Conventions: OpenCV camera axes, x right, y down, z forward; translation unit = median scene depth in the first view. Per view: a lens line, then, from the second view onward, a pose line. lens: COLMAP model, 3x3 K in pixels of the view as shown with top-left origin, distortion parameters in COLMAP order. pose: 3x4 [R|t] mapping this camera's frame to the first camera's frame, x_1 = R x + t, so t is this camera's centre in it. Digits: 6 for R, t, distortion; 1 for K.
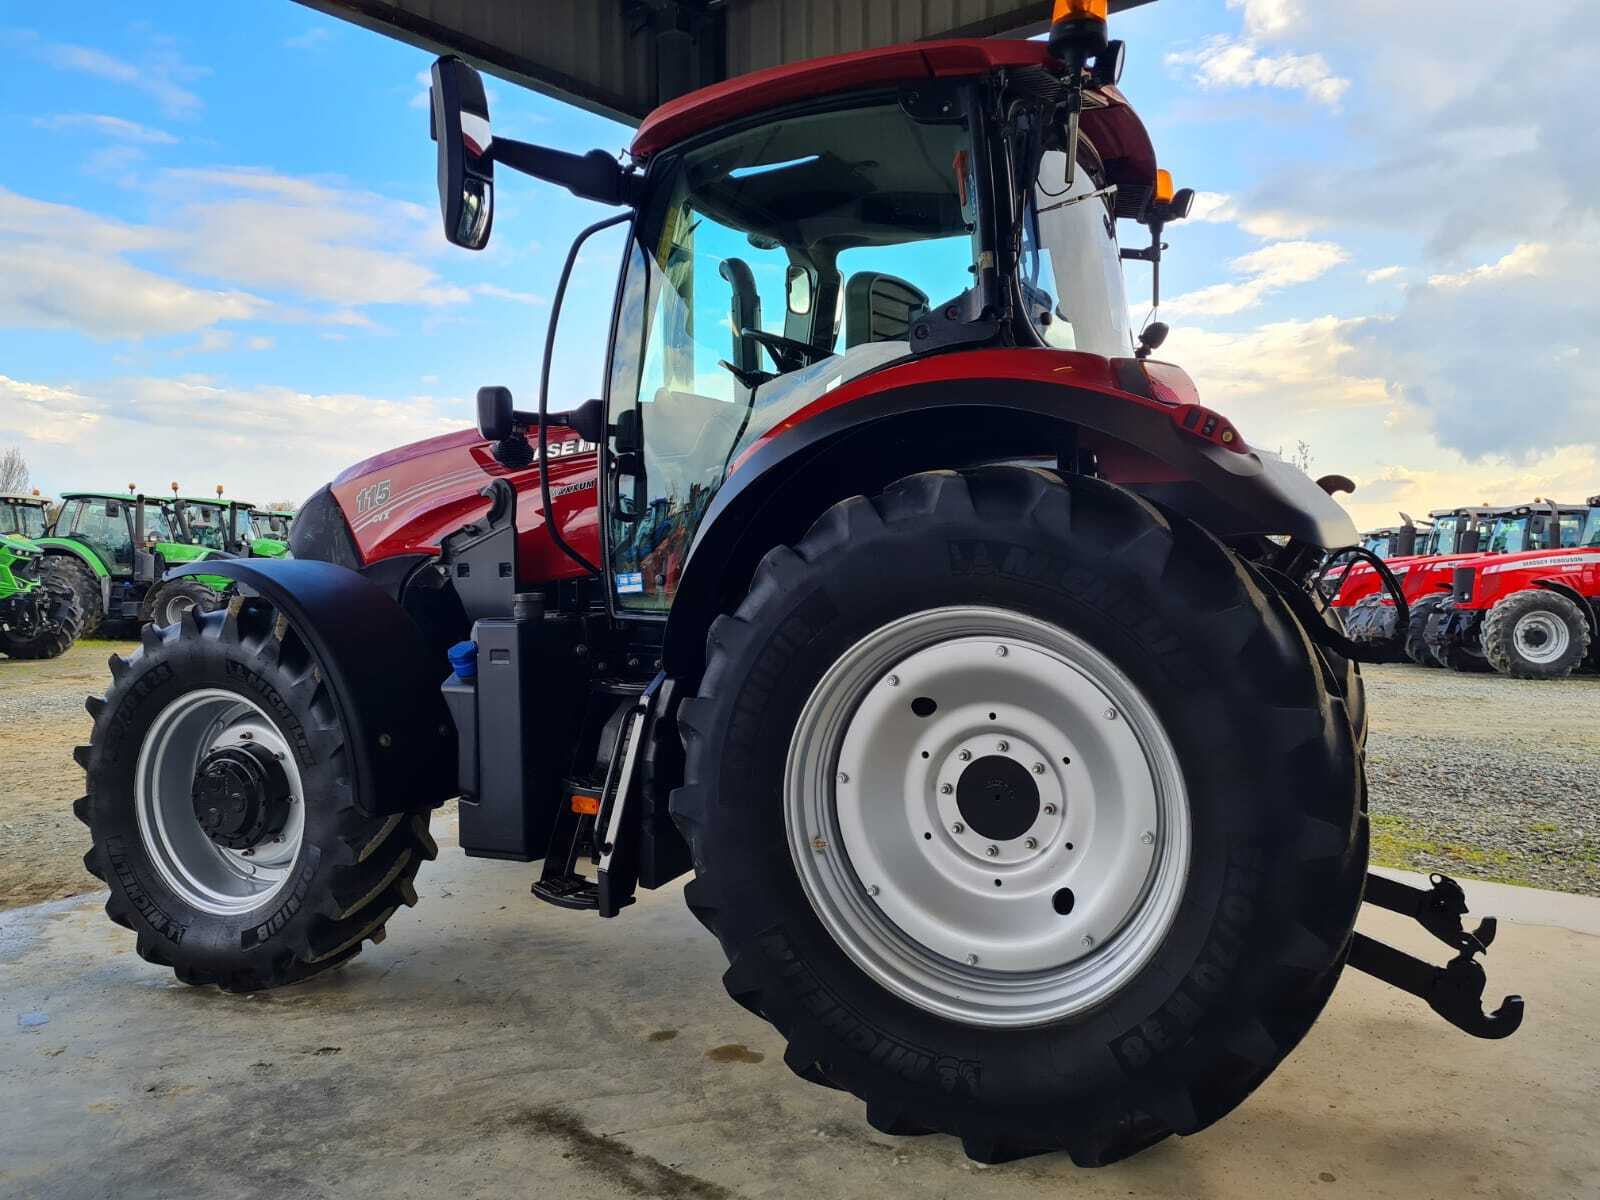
lens RADIAL K [[1214.9, 0, 793.9], [0, 1214.9, 582.5], [0, 0, 1]] dist [0.067425, -0.064586]
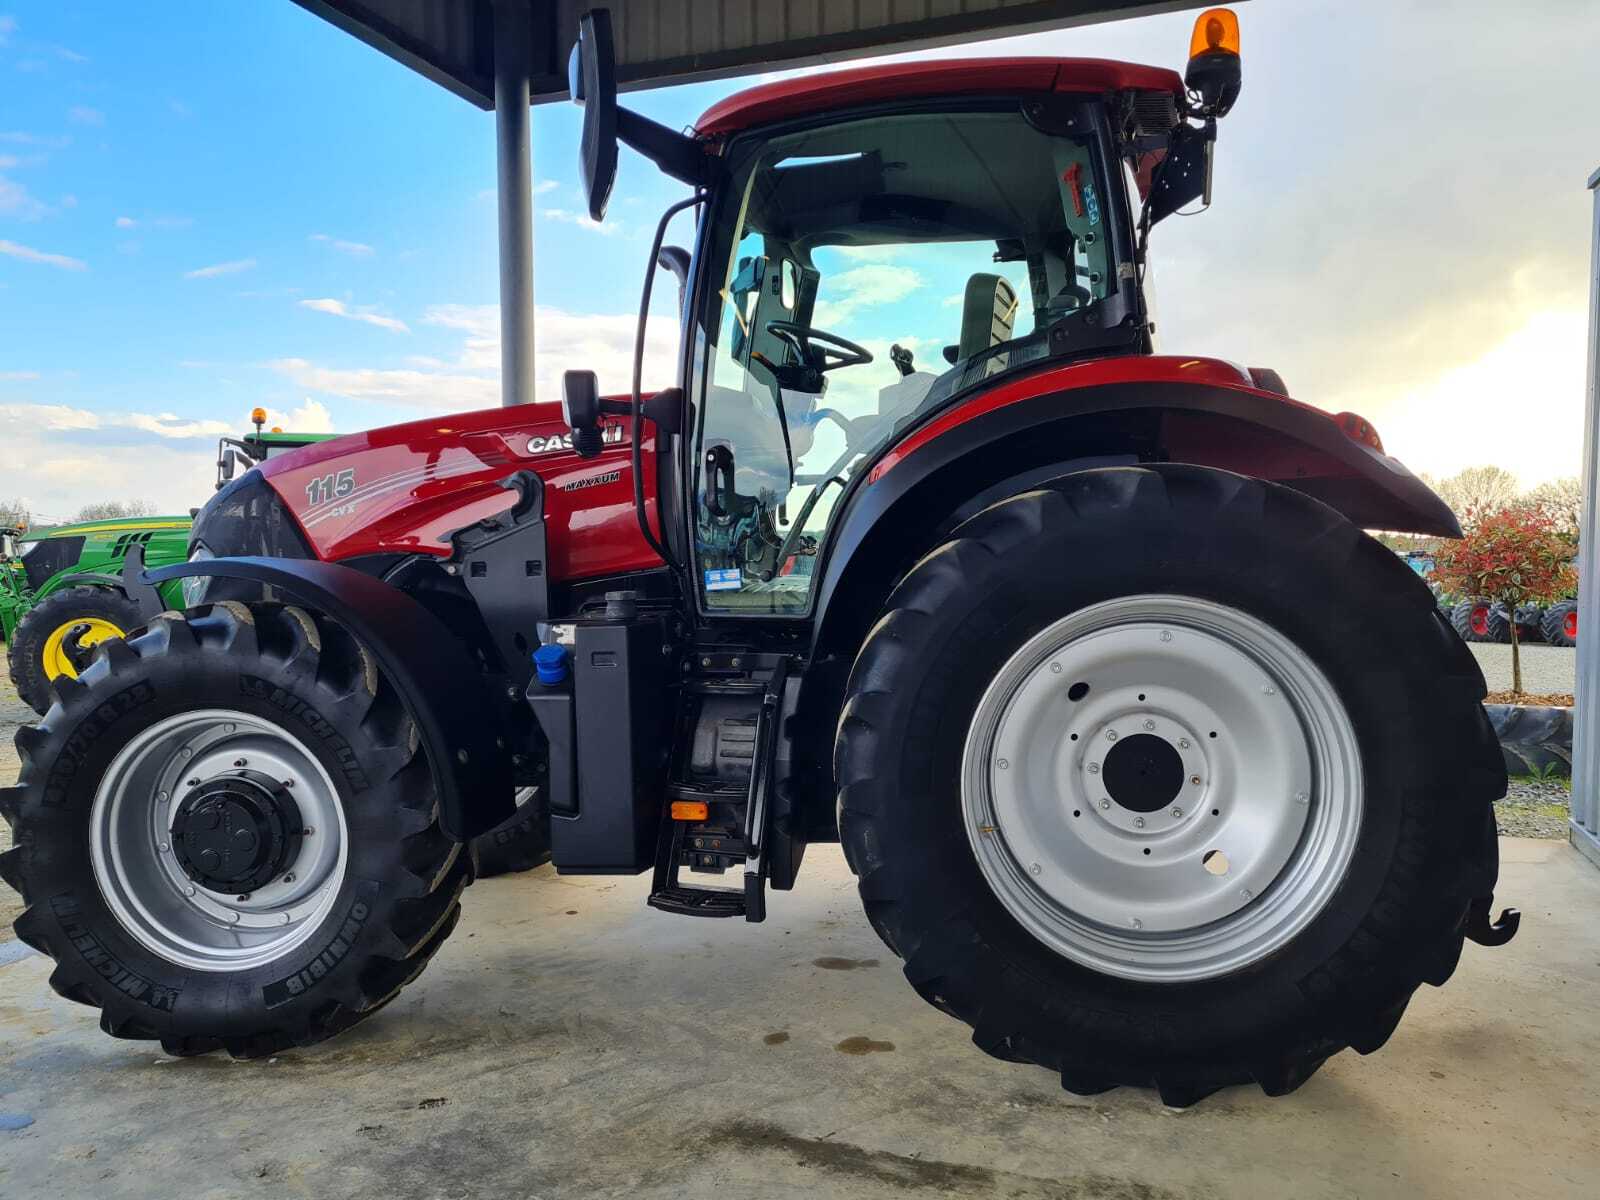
lens RADIAL K [[1211.2, 0, 800.0], [0, 1211.2, 600.0], [0, 0, 1]] dist [0.072513, -0.068278]
pose [[0.947874, -0.017979, 0.318137, -0.388449], [0.013557, 0.999778, 0.016109, 0.002027], [-0.318356, -0.010956, 0.947908, 0.065872]]
